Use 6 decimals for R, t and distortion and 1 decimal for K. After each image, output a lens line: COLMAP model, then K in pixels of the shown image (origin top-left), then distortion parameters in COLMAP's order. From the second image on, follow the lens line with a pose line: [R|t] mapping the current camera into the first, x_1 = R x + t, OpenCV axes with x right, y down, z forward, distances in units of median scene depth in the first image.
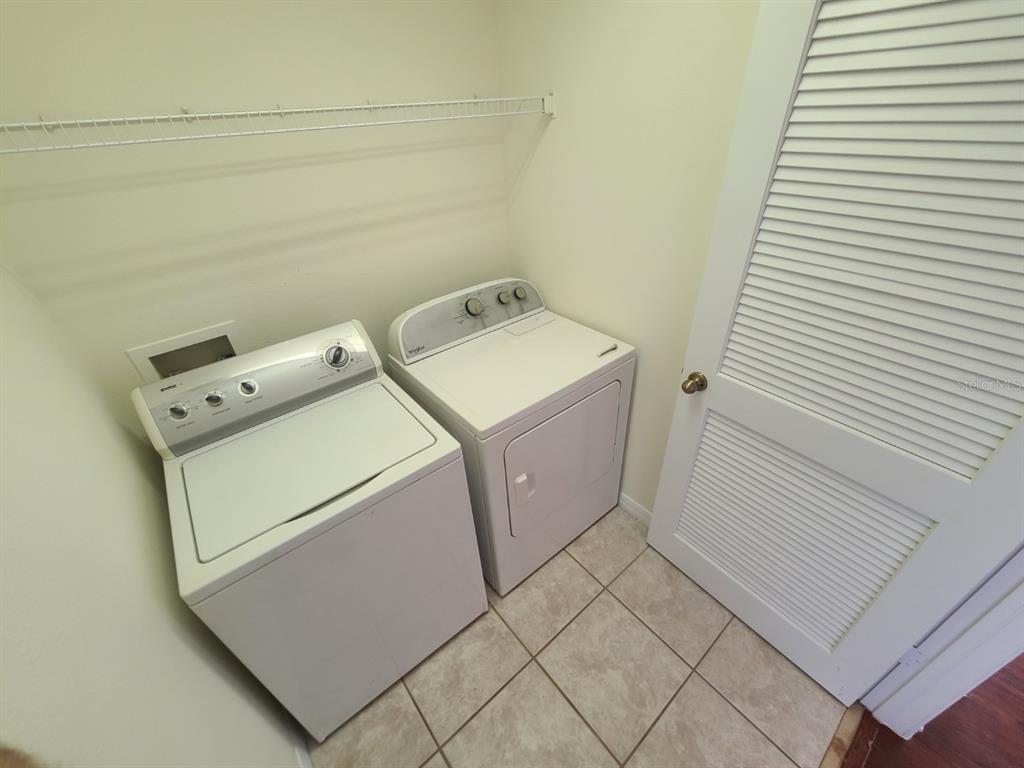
lens RADIAL K [[416.7, 0, 517.0], [0, 416.7, 387.4], [0, 0, 1]] dist [-0.002398, 0.001270]
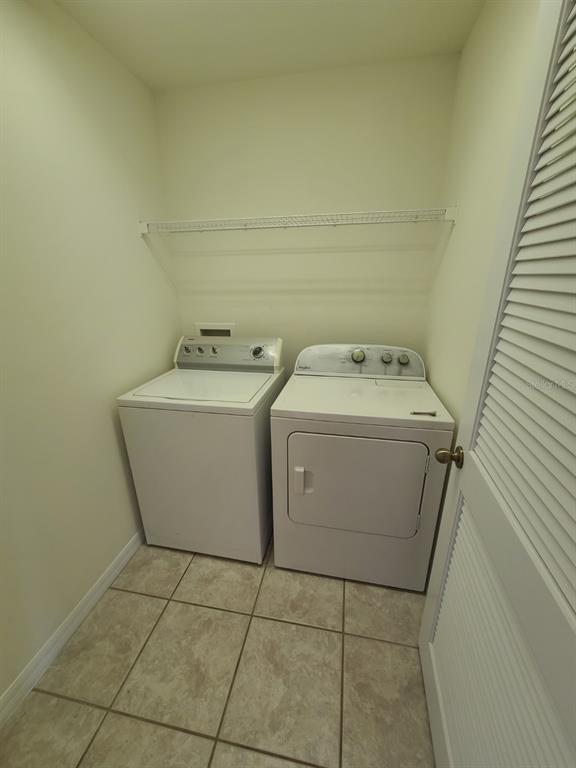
lens RADIAL K [[312.5, 0, 286.8], [0, 312.5, 386.2], [0, 0, 1]] dist [-0.002398, 0.001270]
pose [[0.632307, 0.294603, -0.716517, 0.555042], [-0.453143, 0.890804, -0.033624, 0.036884], [0.628371, 0.345945, 0.696758, 0.194625]]
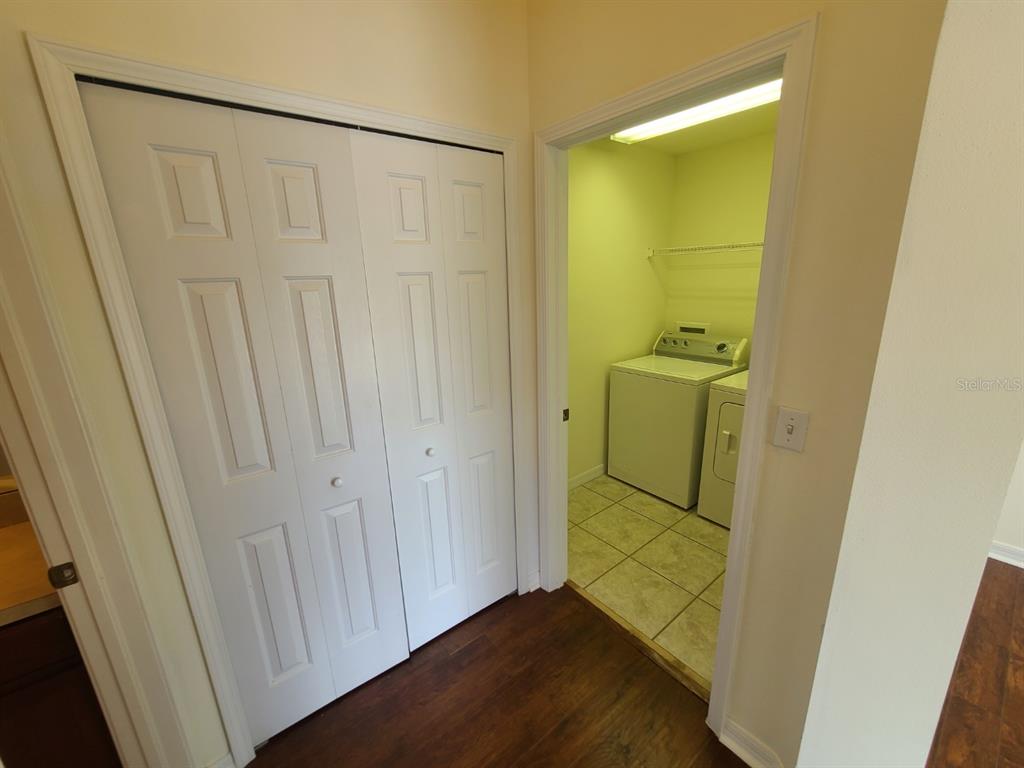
lens RADIAL K [[416.7, 0, 514.0], [0, 416.7, 386.8], [0, 0, 1]] dist [-0.002398, 0.001270]
pose [[-0.019831, 0.308794, -0.950922, 1.470746], [-0.541021, 0.796512, 0.269935, 0.073548], [0.840776, 0.519822, 0.151268, -0.083240]]
